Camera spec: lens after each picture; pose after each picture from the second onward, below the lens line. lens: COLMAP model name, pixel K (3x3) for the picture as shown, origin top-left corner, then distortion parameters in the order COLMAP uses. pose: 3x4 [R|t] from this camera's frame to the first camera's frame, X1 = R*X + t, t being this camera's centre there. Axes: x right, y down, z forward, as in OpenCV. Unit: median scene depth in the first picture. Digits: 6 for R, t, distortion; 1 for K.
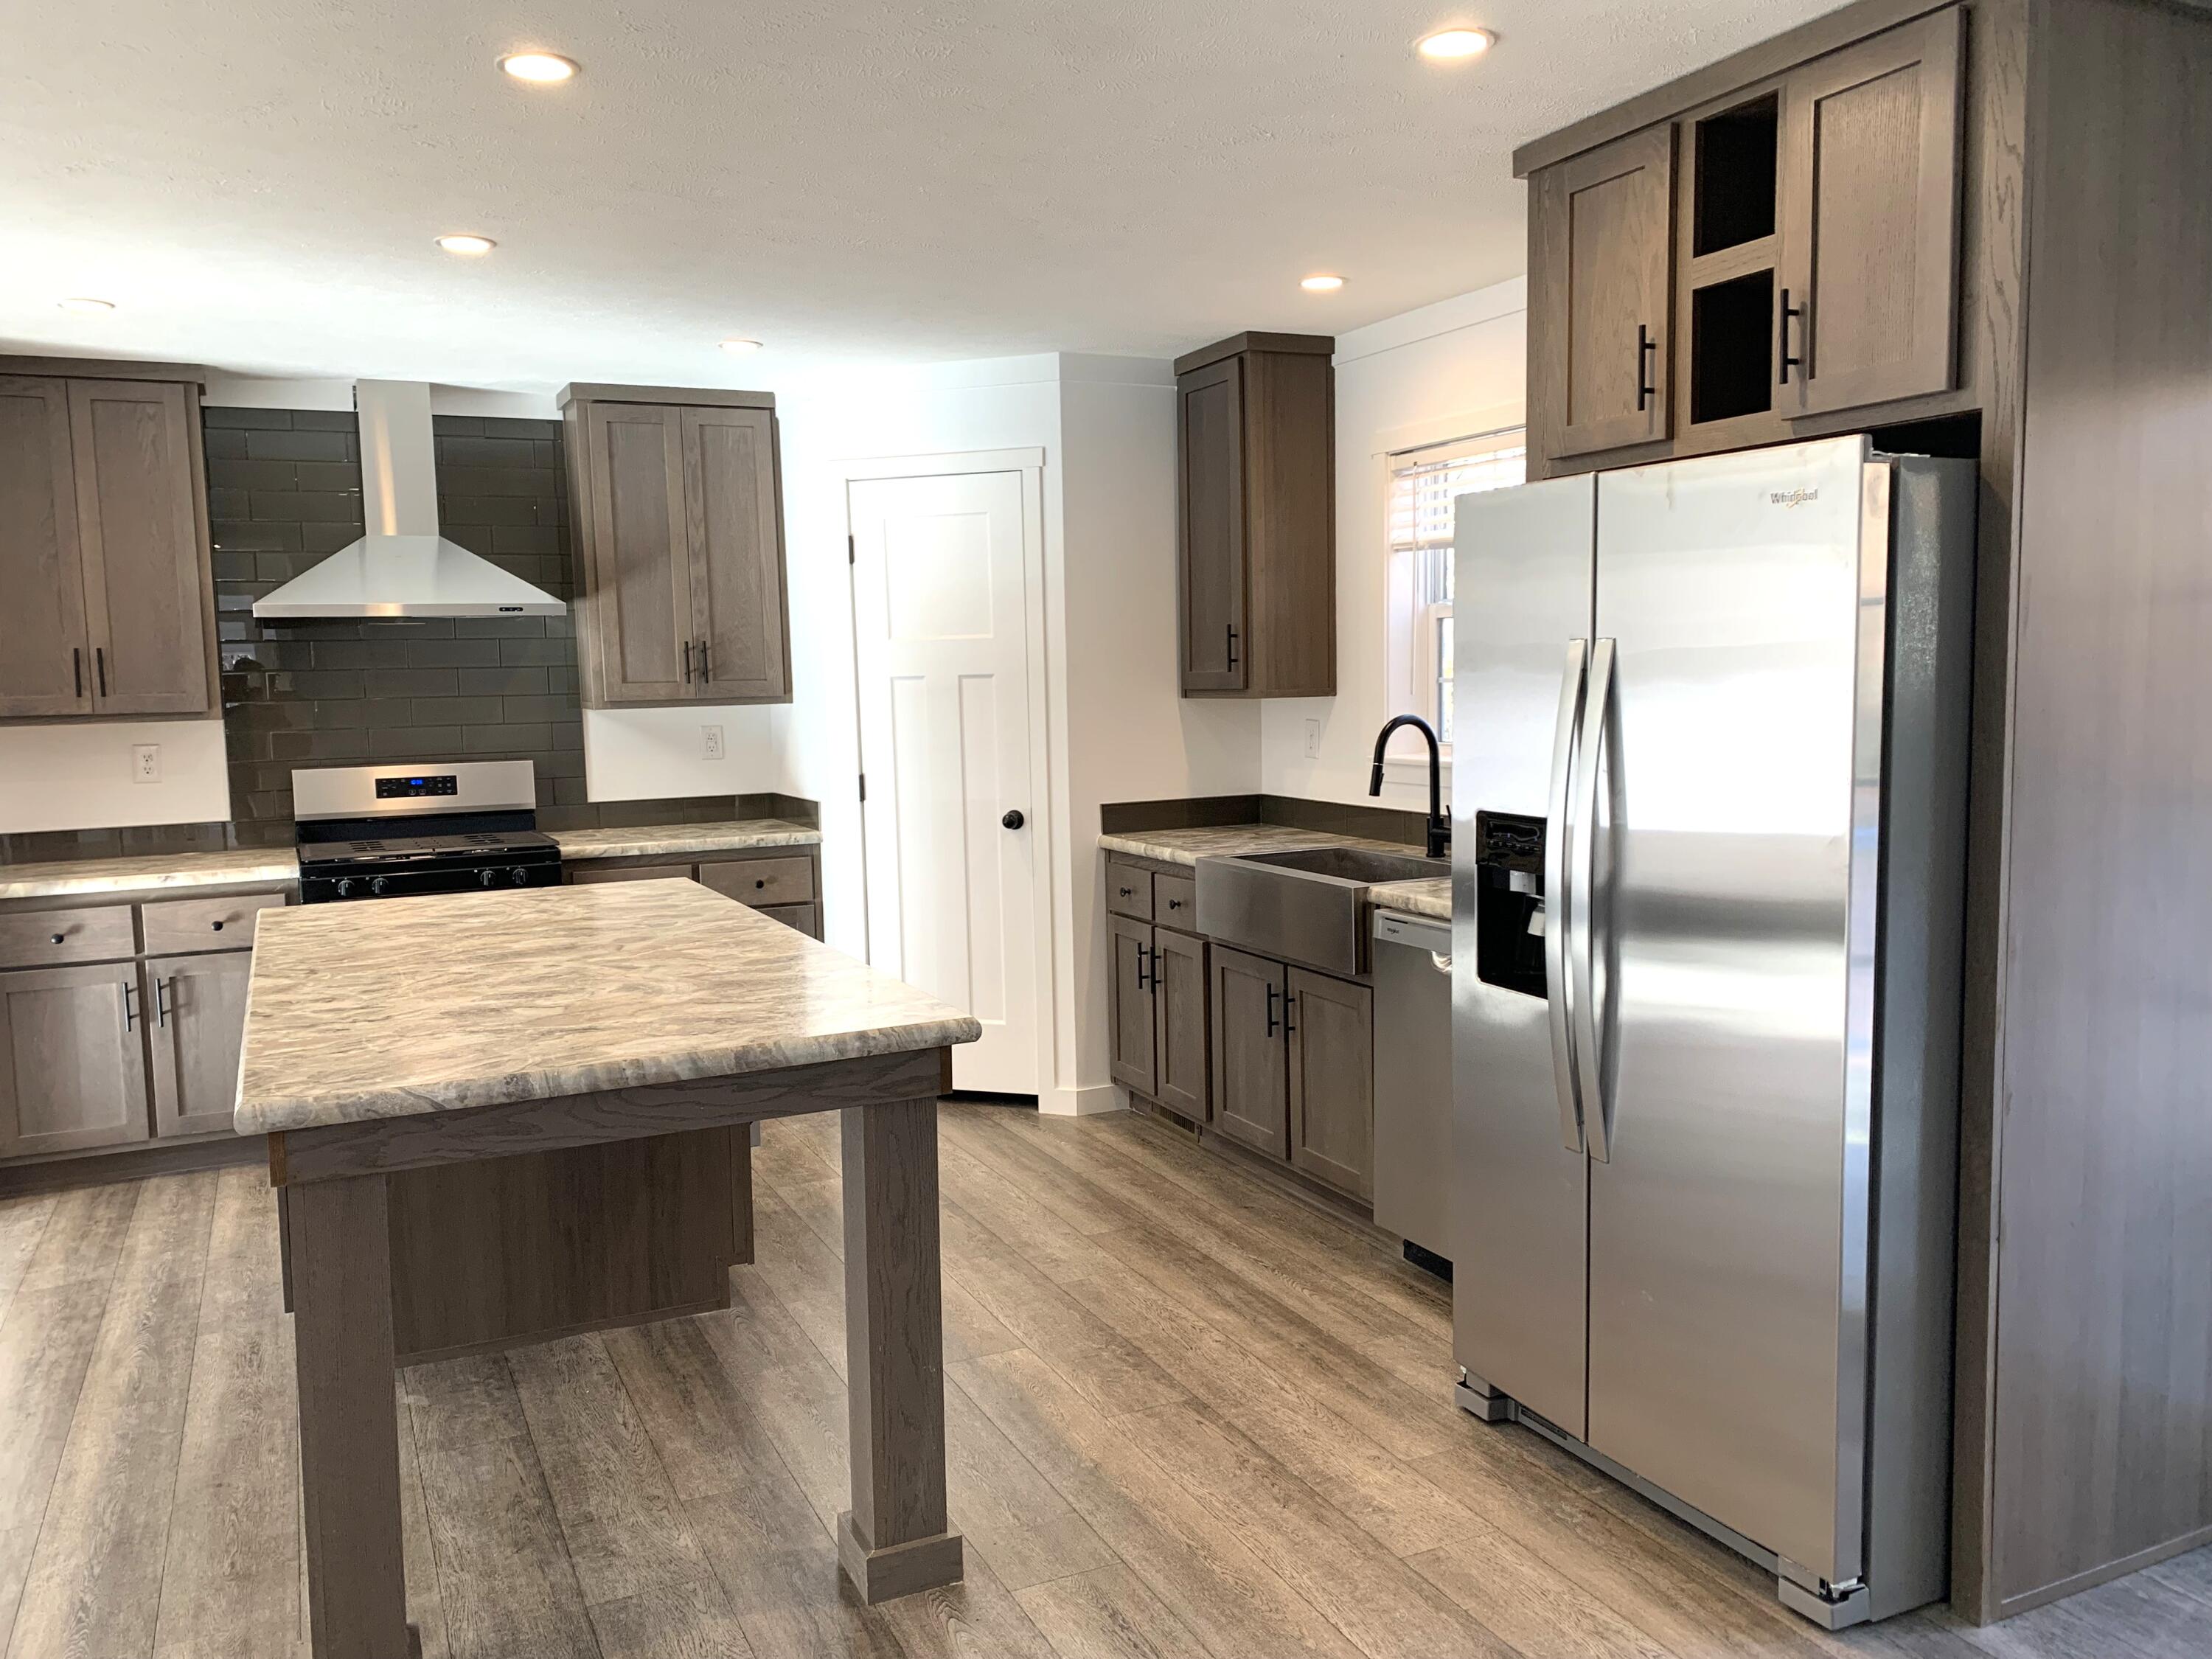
lens RADIAL K [[1713.8, 0, 1099.3], [0, 1713.8, 820.0], [0, 0, 1]] dist [0.018796, -0.008005]
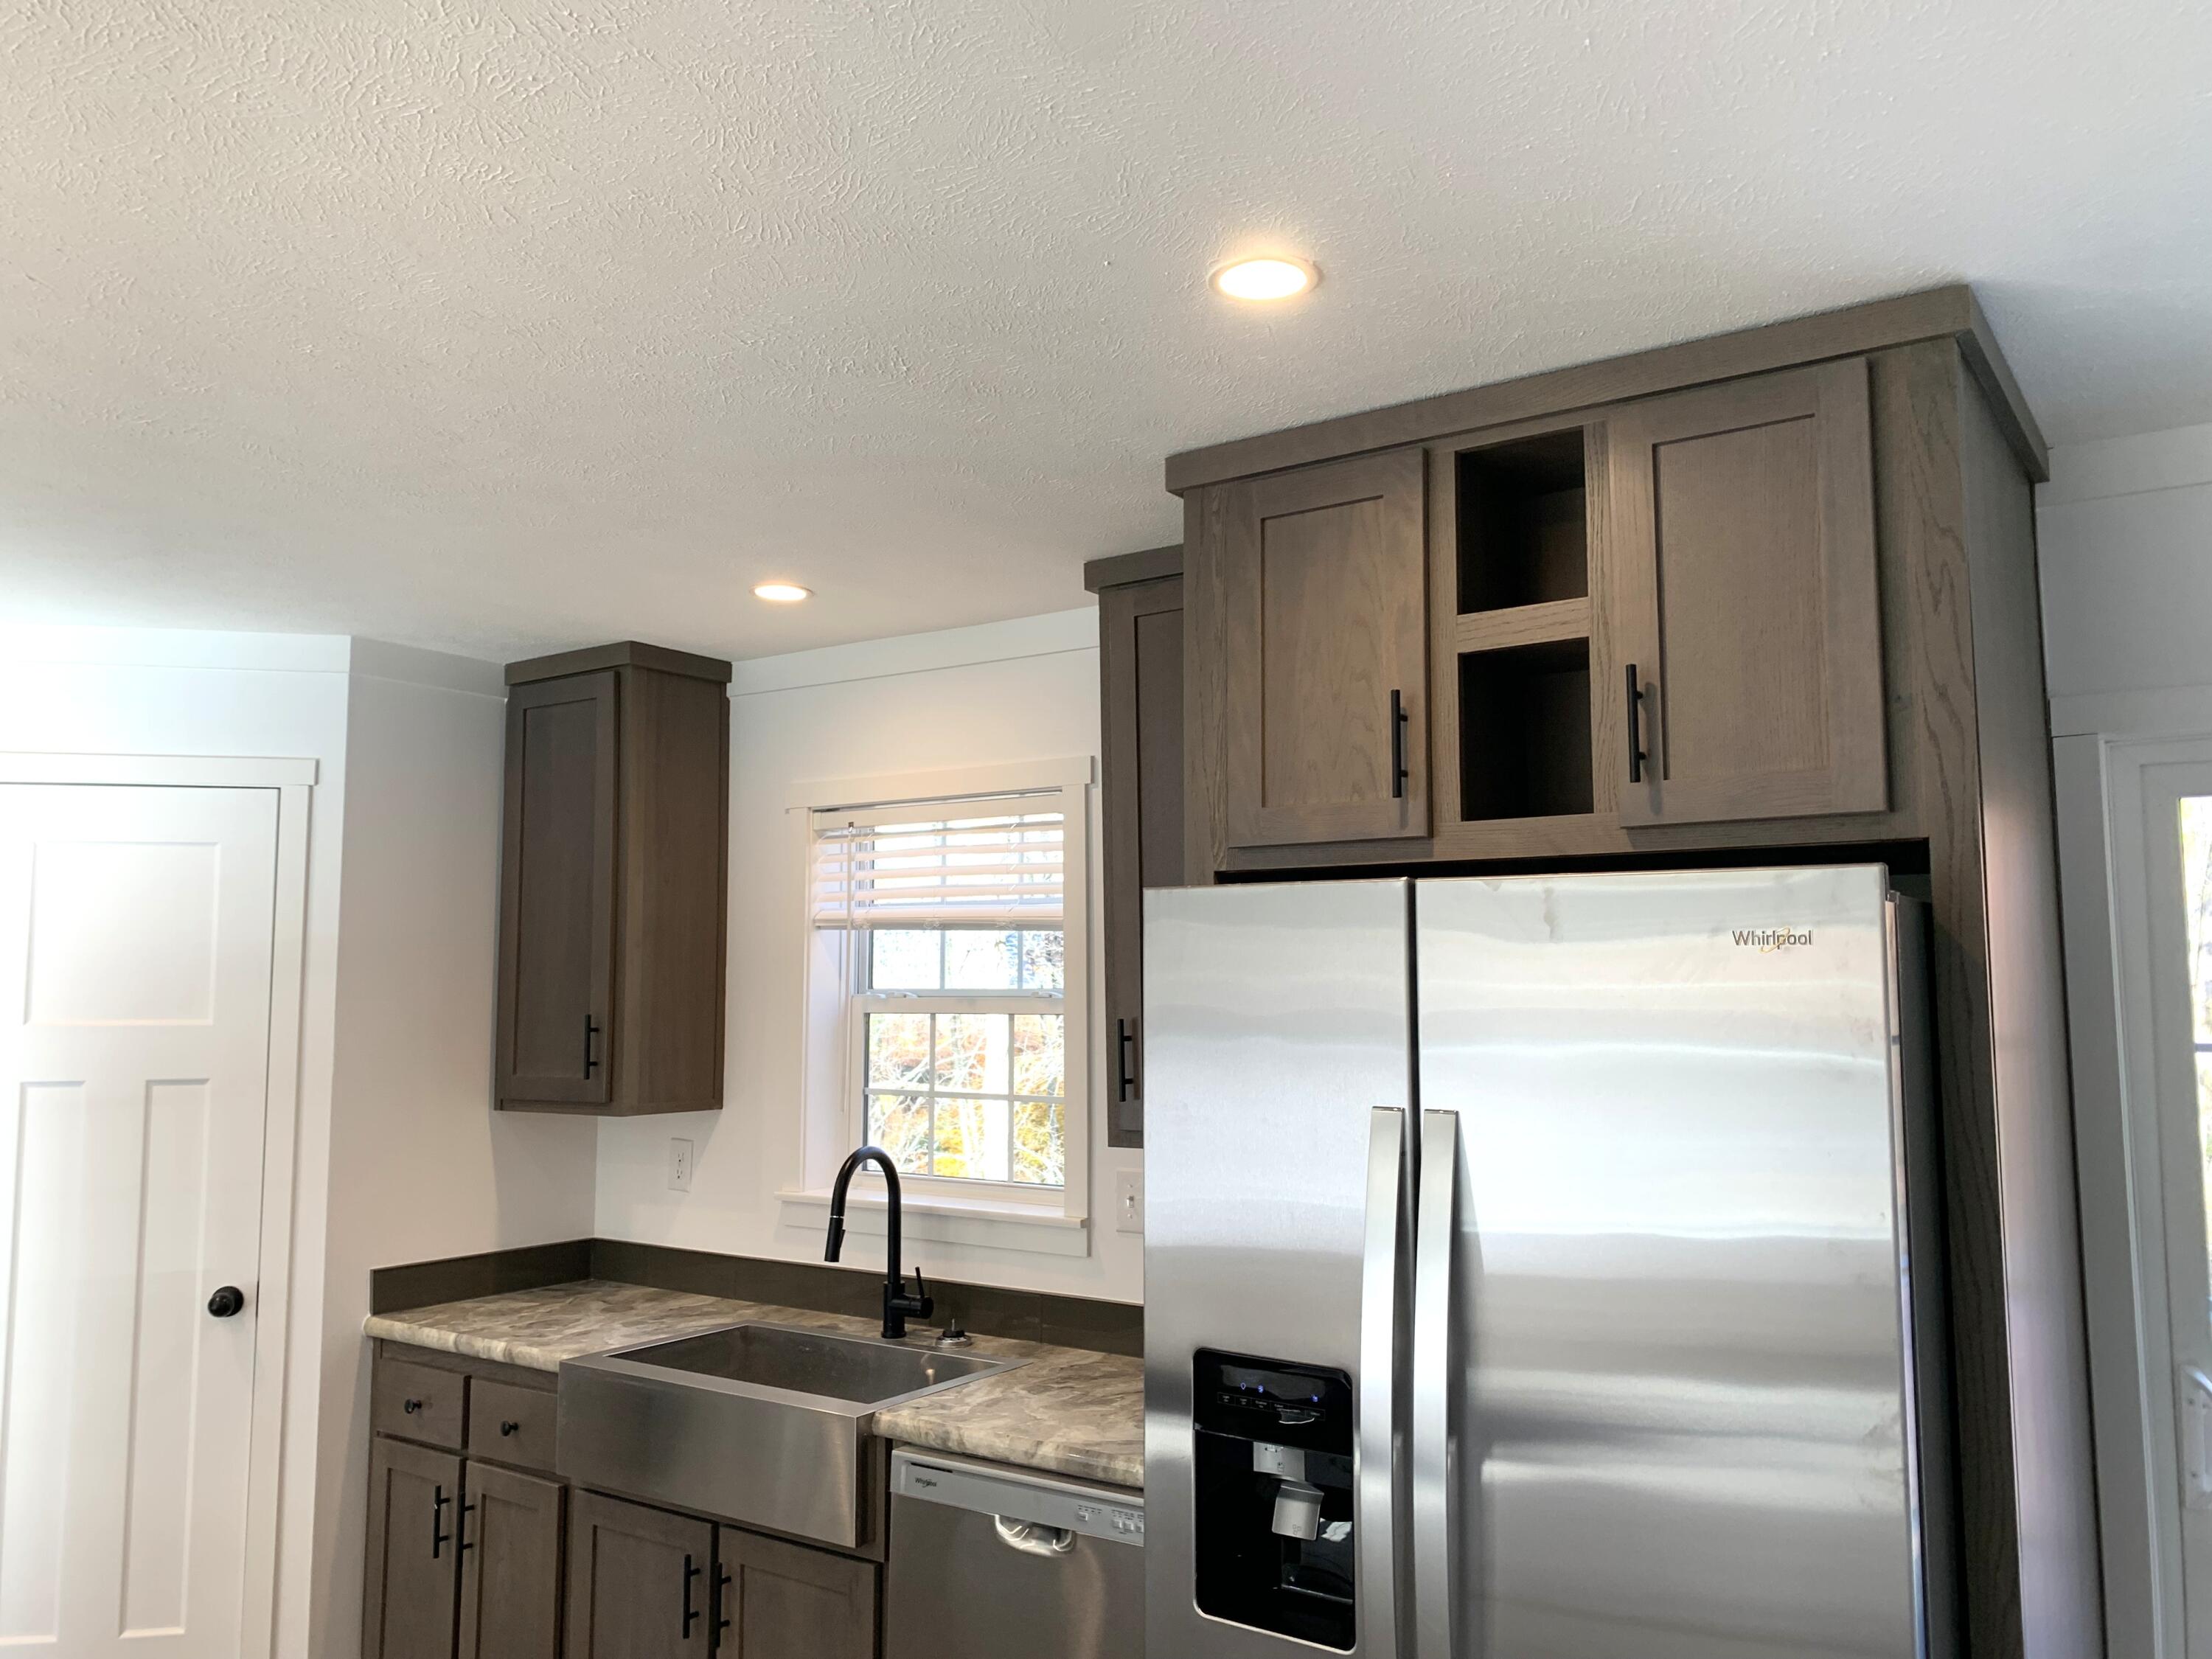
lens RADIAL K [[1684.8, 0, 1106.0], [0, 1684.8, 829.5], [0, 0, 1]] dist [0.076436, -0.076615]
pose [[0.871282, 0.071888, 0.485490, -0.099359], [0.023307, 0.982038, -0.187240, -0.053473], [-0.490230, 0.174455, 0.853956, 0.262166]]
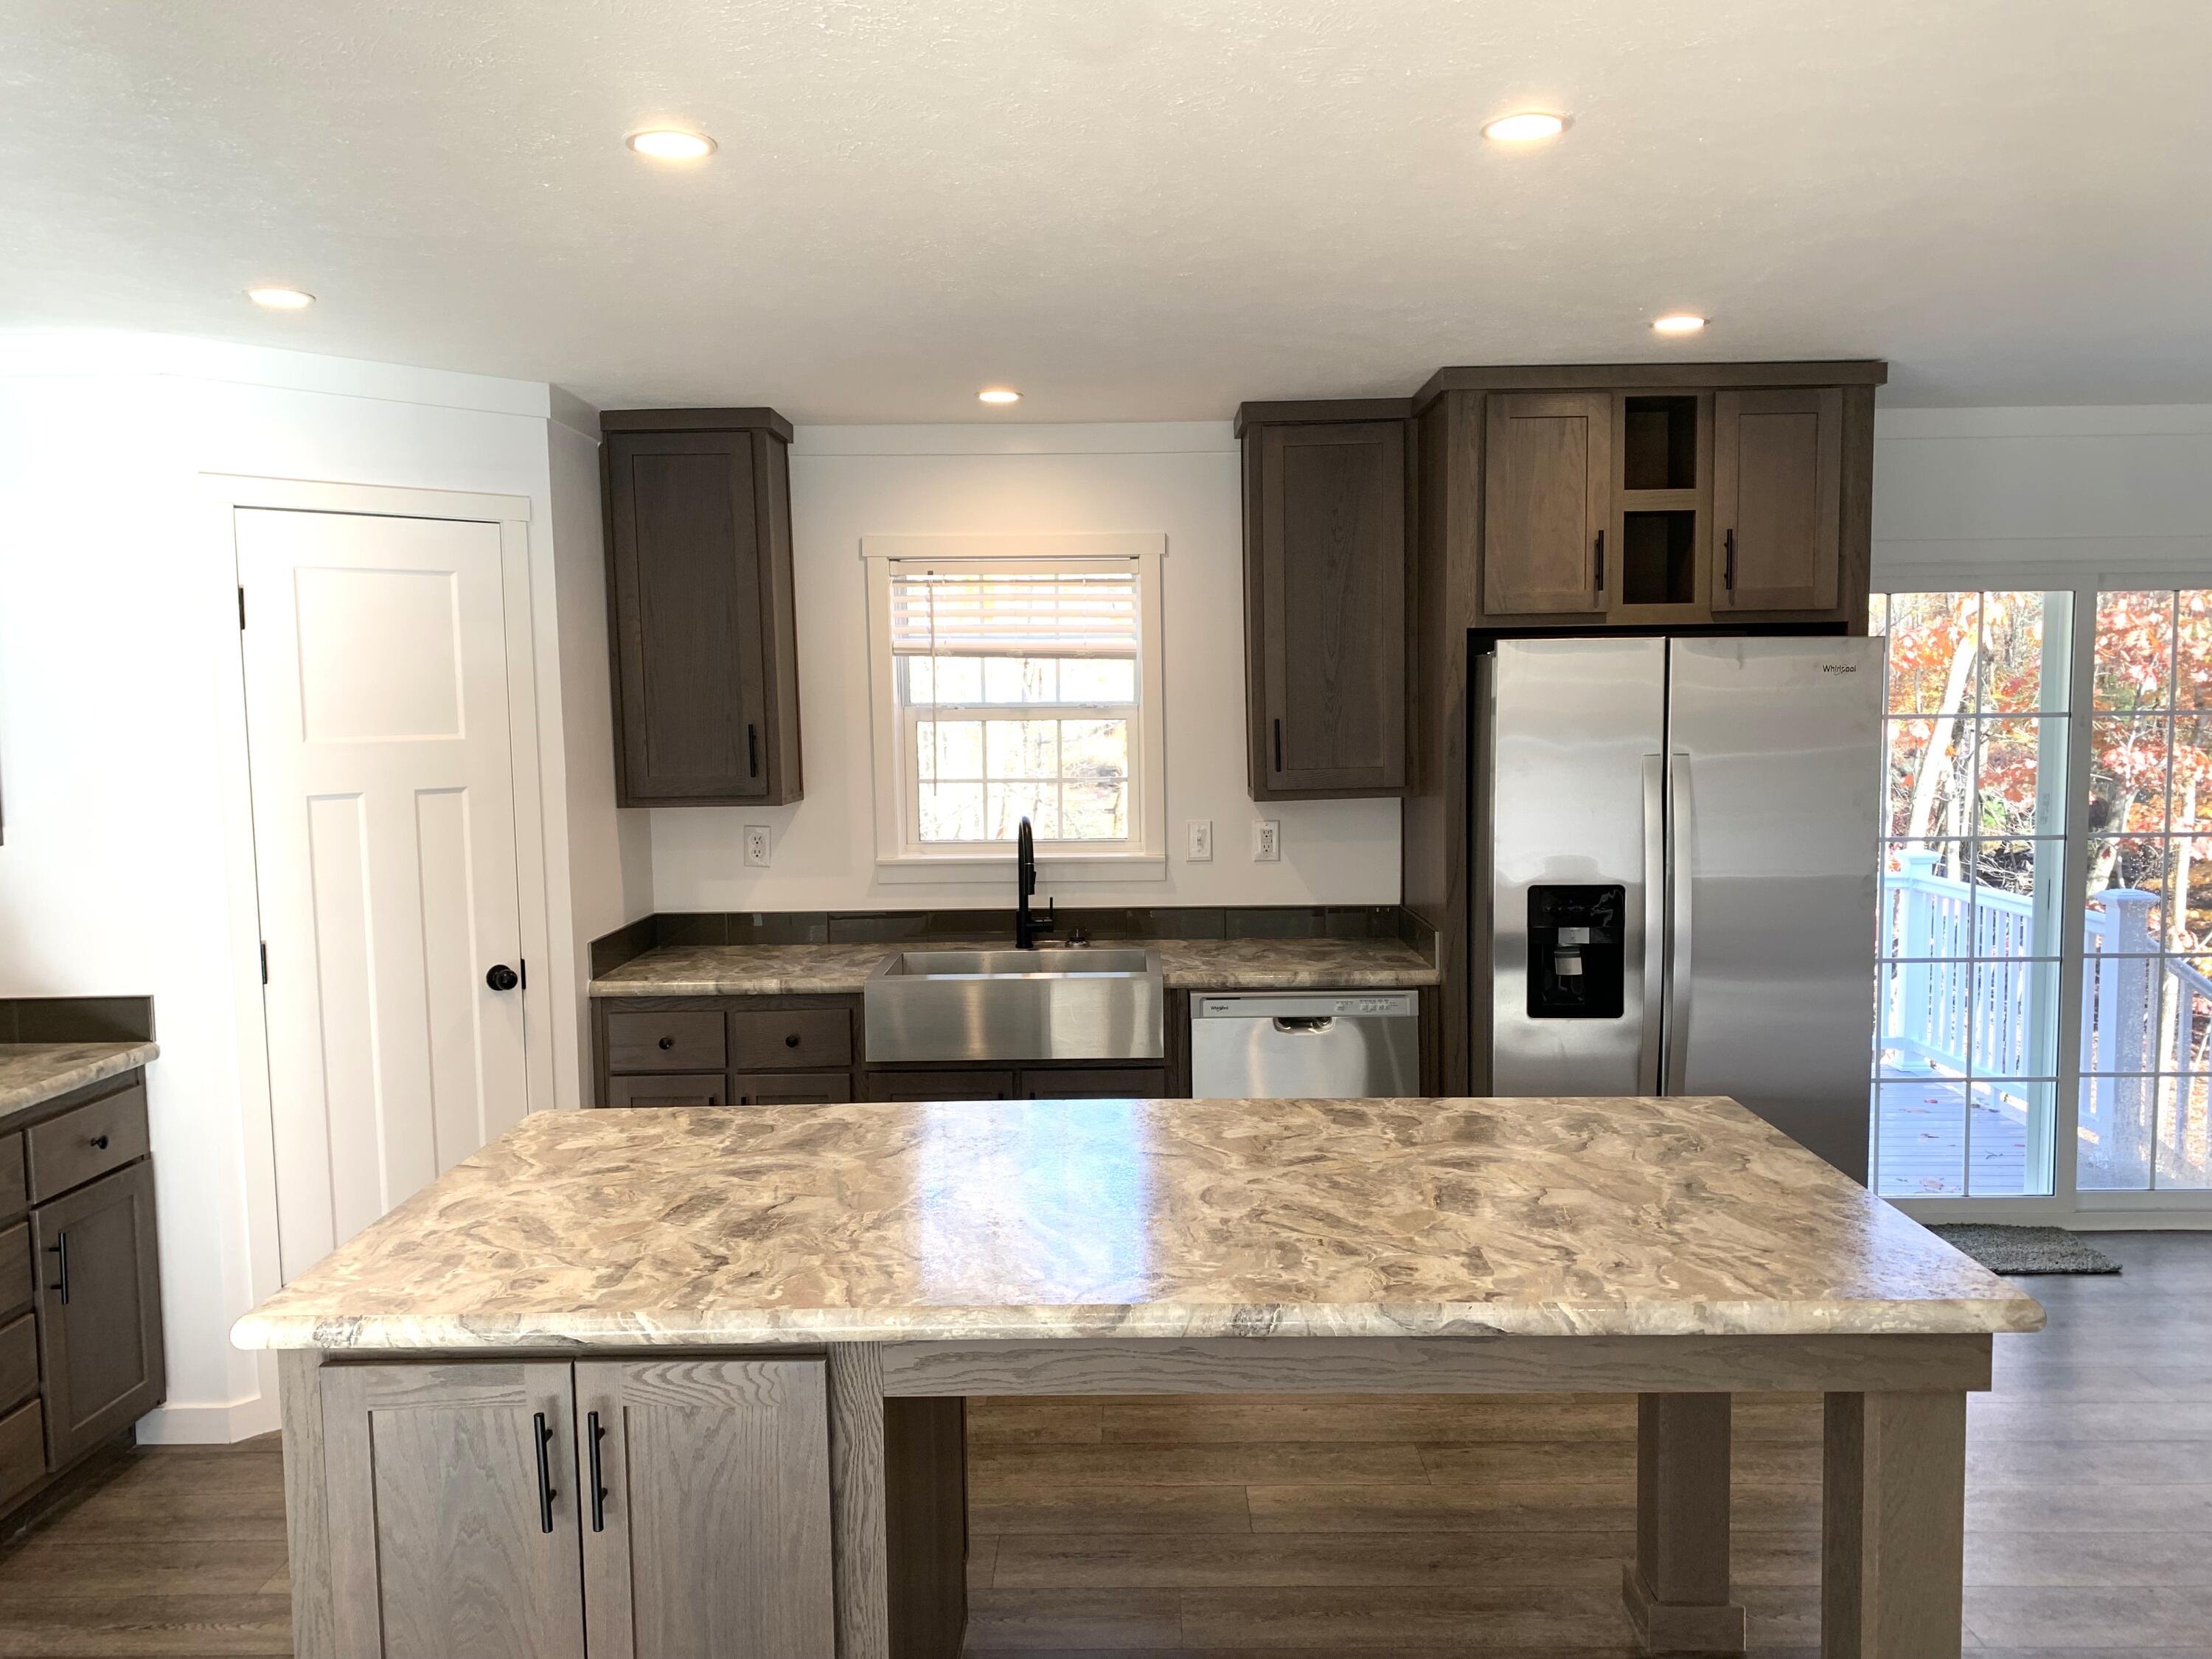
lens RADIAL K [[1595.0, 0, 1140.4], [0, 1595.0, 838.7], [0, 0, 1]] dist [0.000663, -0.002732]
pose [[0.430169, -0.057668, 0.900904, -0.637204], [0.085288, 0.996090, 0.023037, -0.060332], [-0.898710, 0.066927, 0.433406, 0.484853]]
